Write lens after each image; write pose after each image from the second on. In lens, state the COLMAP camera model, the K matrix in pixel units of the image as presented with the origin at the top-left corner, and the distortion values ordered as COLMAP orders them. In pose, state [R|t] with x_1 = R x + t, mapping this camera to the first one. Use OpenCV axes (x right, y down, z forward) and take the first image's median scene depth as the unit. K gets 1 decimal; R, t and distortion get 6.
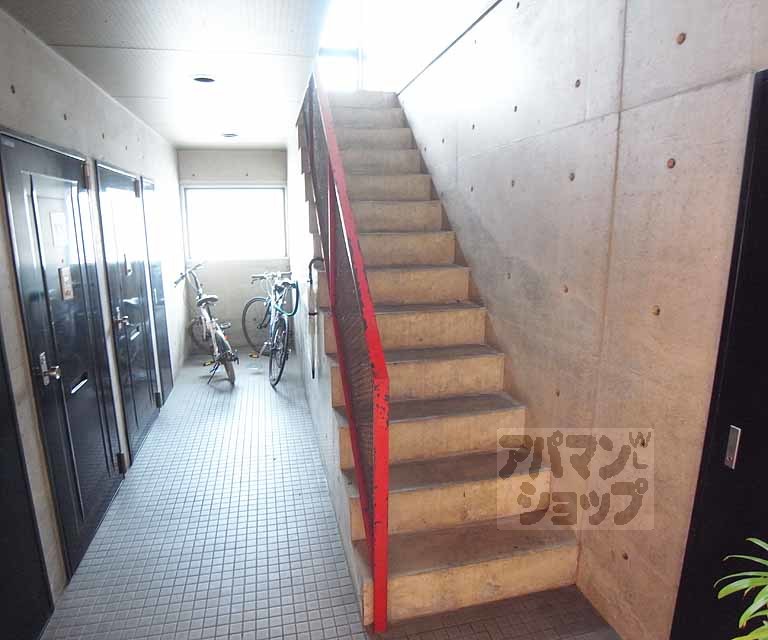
lens RADIAL K [[464.0, 0, 366.8], [0, 464.0, 316.9], [0, 0, 1]] dist [-0.068399, 0.017521]
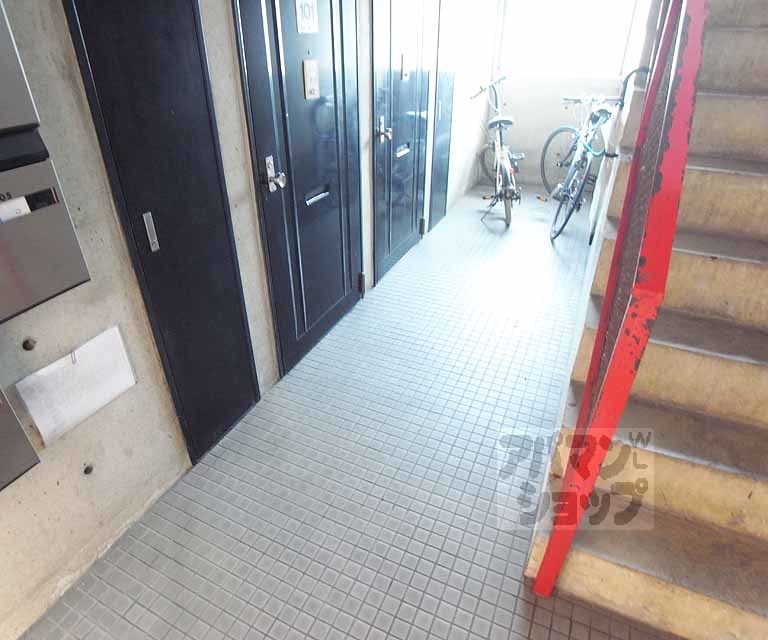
lens RADIAL K [[464.0, 0, 366.8], [0, 464.0, 316.9], [0, 0, 1]] dist [-0.068399, 0.017521]
pose [[0.786424, 0.318513, -0.529232, 0.019845], [-0.114059, 0.916945, 0.382365, -0.000609], [0.607064, -0.240337, 0.757437, 0.130522]]
